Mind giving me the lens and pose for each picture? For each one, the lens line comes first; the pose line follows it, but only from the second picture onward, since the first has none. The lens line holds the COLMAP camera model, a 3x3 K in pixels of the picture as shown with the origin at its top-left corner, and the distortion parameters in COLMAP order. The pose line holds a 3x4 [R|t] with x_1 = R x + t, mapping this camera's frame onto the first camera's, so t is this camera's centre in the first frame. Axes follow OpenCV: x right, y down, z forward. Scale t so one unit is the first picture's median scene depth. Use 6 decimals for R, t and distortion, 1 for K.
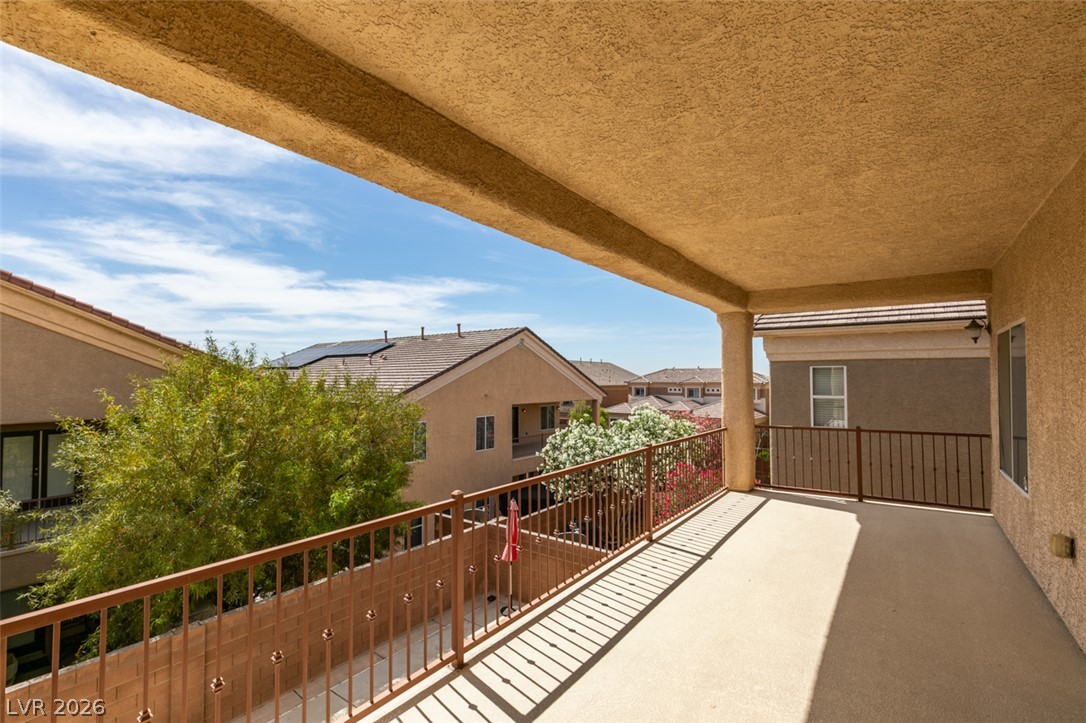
lens RADIAL K [[516.3, 0, 543.0], [0, 516.3, 361.5], [0, 0, 1]] dist [0.051931, 0.000218]
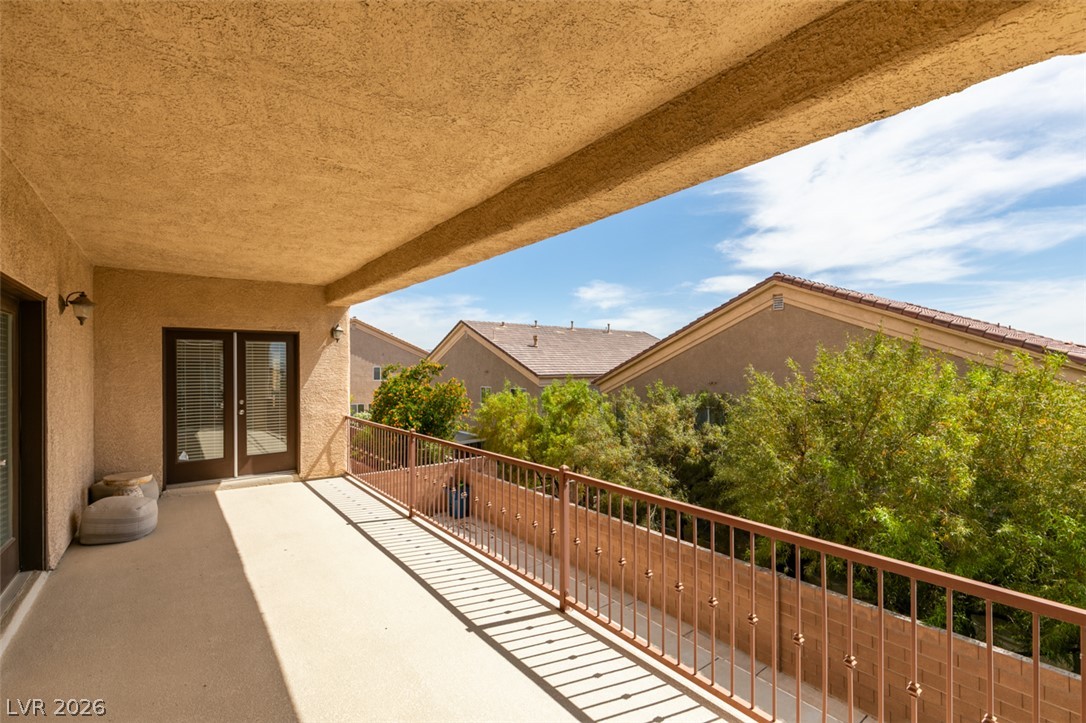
lens RADIAL K [[484.0, 0, 540.4], [0, 484.0, 368.0], [0, 0, 1]] dist [0.003627, 0.000318]
pose [[-0.312368, -0.005871, -0.949943, 0.968887], [0.033407, 0.999294, -0.017162, 0.044075], [0.949374, -0.037096, -0.311951, 1.394044]]
